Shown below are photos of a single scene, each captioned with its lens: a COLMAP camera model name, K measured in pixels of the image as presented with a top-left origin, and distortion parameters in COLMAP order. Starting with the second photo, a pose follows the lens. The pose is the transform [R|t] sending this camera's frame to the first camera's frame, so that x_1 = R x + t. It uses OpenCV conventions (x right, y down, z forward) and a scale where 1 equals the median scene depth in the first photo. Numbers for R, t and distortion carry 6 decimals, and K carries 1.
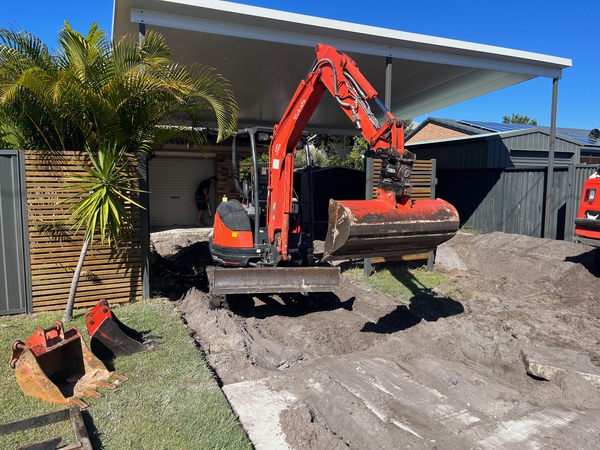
lens RADIAL K [[450.2, 0, 300.0], [0, 450.2, 225.0], [0, 0, 1]] dist [0.080198, -0.092223]
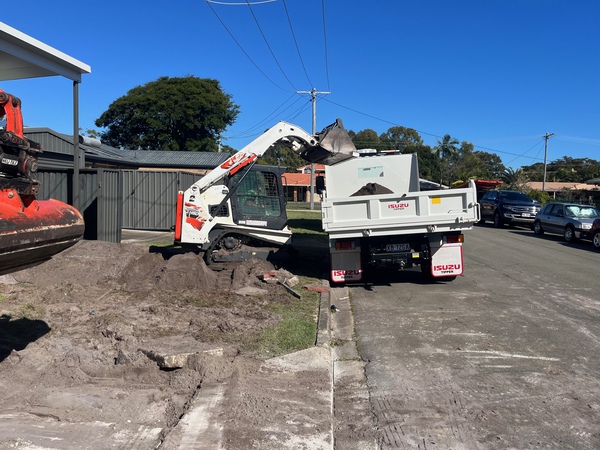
lens RADIAL K [[450.2, 0, 300.0], [0, 450.2, 225.0], [0, 0, 1]] dist [0.080198, -0.092223]
pose [[0.505770, -0.053694, 0.860996, -0.208766], [0.058315, 0.997906, 0.027976, -0.008369], [-0.860695, 0.036060, 0.507842, 0.195401]]
